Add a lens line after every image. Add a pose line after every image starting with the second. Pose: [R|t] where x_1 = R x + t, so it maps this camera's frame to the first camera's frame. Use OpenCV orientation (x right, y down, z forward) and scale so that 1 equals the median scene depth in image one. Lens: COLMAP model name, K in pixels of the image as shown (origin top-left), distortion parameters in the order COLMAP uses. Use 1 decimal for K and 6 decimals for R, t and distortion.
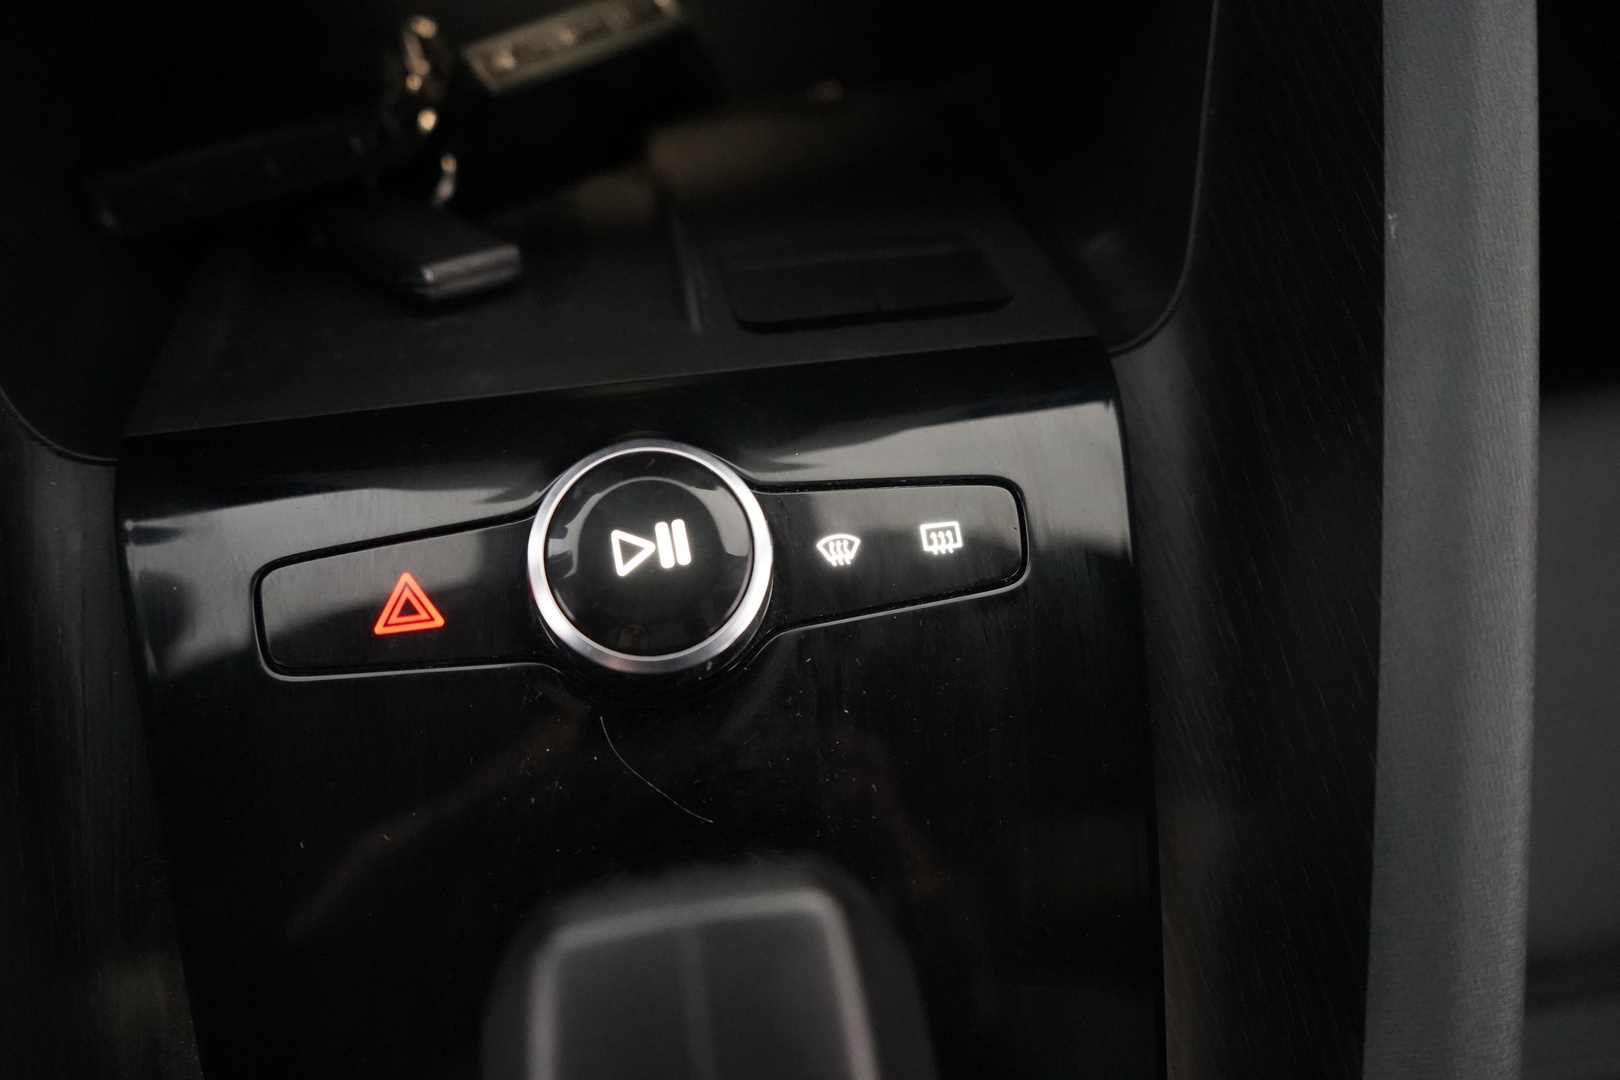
lens RADIAL K [[1380.7, 0, 812.0], [0, 1380.7, 545.2], [0, 0, 1]] dist [-0.007474, 0.103942]
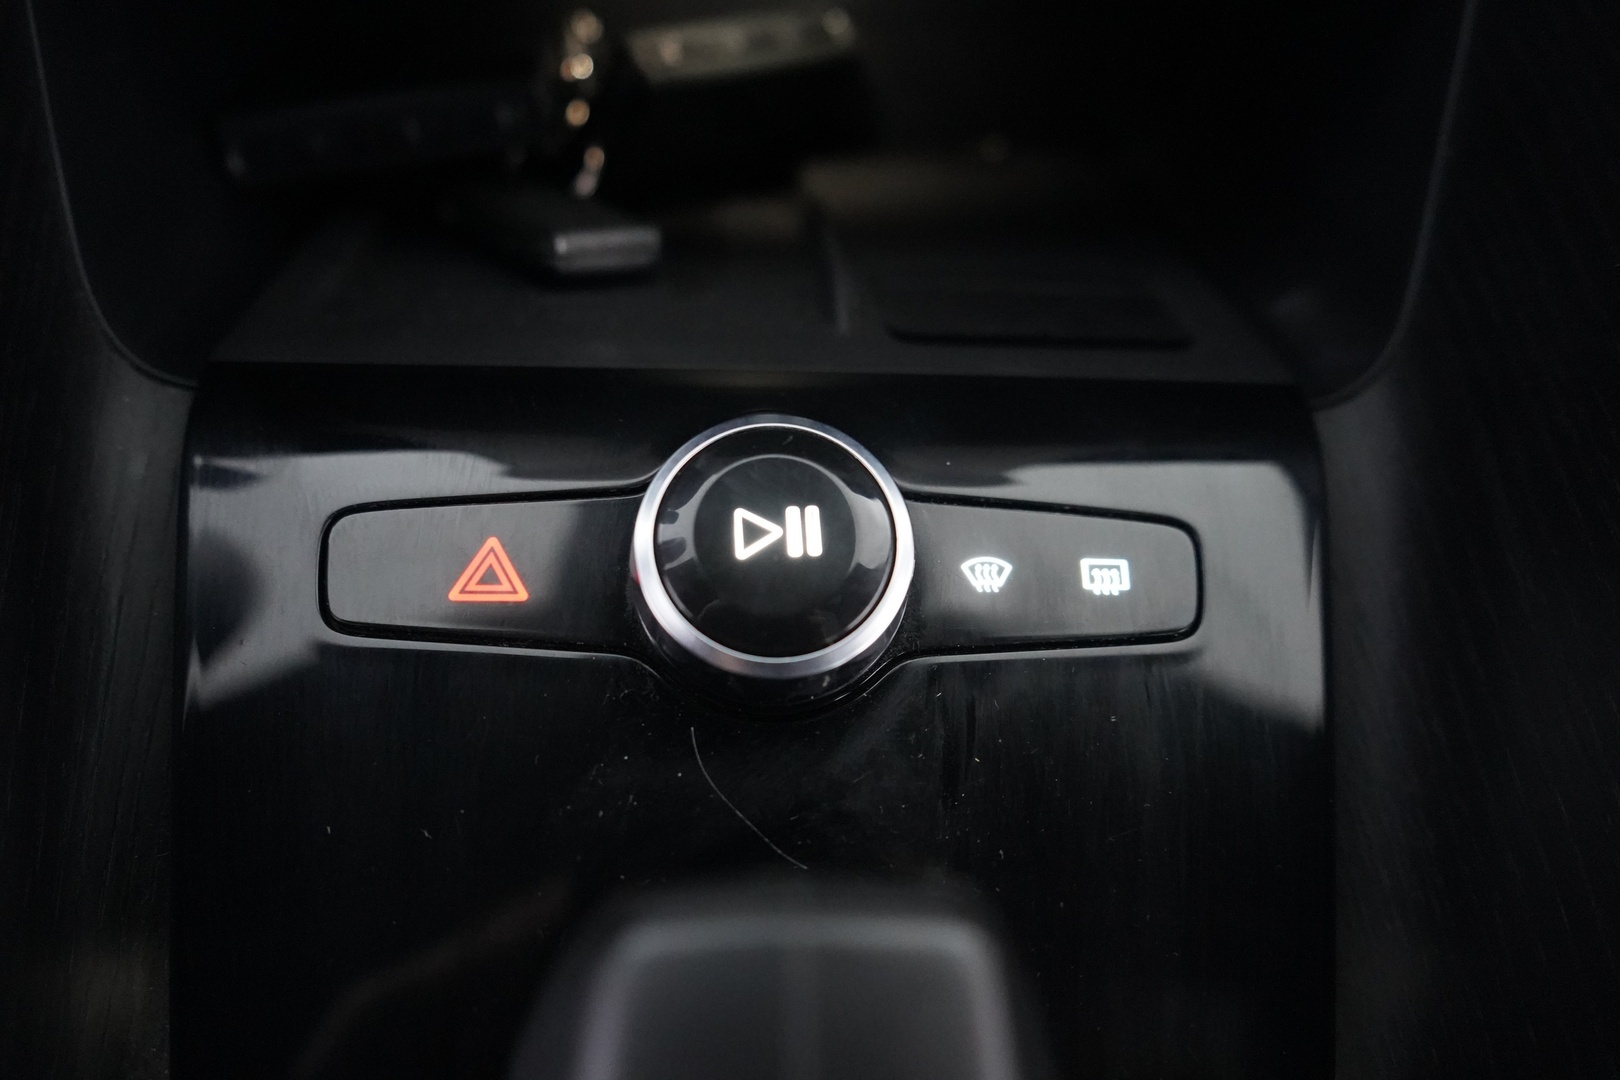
lens RADIAL K [[1380.7, 0, 812.0], [0, 1380.7, 545.2], [0, 0, 1]] dist [-0.007474, 0.103942]
pose [[0.991646, 0.117158, -0.053961, -0.044430], [-0.122574, 0.986190, -0.111377, 0.095245], [0.040167, 0.117061, 0.992312, 0.135032]]
